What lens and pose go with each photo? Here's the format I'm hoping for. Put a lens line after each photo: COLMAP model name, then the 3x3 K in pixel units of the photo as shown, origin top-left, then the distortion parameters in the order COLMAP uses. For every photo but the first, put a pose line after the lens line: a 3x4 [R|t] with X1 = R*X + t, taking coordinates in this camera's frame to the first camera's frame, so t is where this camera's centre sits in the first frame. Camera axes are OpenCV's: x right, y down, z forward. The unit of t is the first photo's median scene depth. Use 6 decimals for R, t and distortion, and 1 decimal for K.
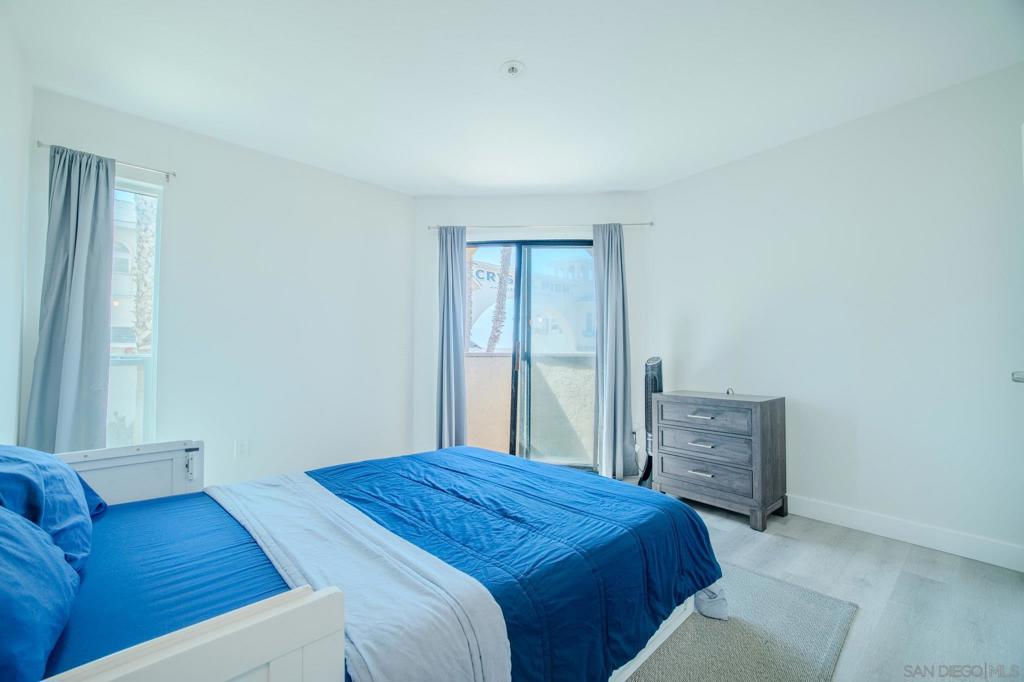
lens RADIAL K [[413.2, 0, 512.0], [0, 413.2, 341.0], [0, 0, 1]] dist [-0.021308, 0.005483]
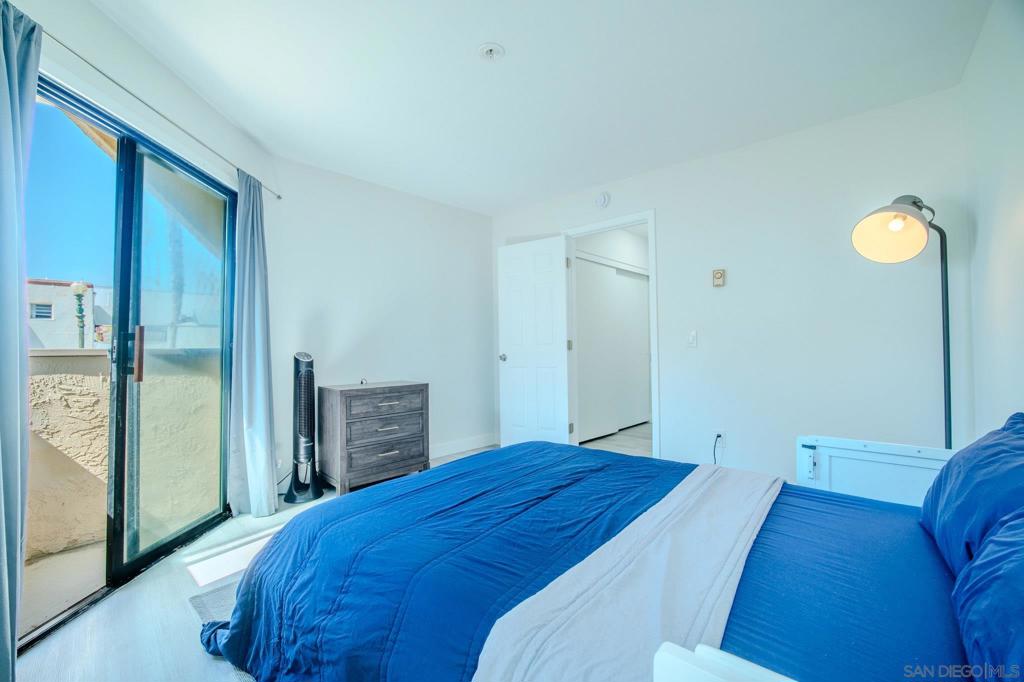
lens RADIAL K [[413.2, 0, 512.0], [0, 413.2, 341.0], [0, 0, 1]] dist [-0.021308, 0.005483]
pose [[-0.100734, 0.013608, 0.994820, -0.718221], [-0.025653, 0.999538, -0.016270, 0.020411], [-0.994583, -0.027159, -0.100339, 0.779348]]
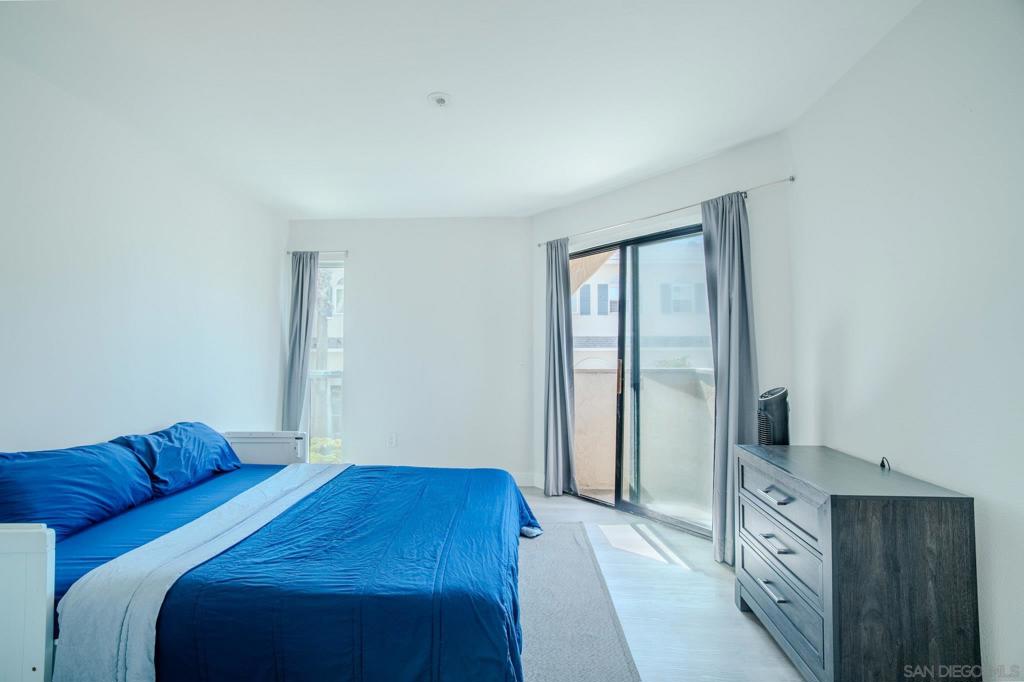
lens RADIAL K [[429.8, 0, 512.0], [0, 429.8, 341.0], [0, 0, 1]] dist [-0.002341, -0.000234]
pose [[0.705993, -0.021791, -0.707883, 0.645622], [0.024508, 0.999680, -0.006331, -0.051307], [0.707794, -0.012879, 0.706301, 0.283022]]
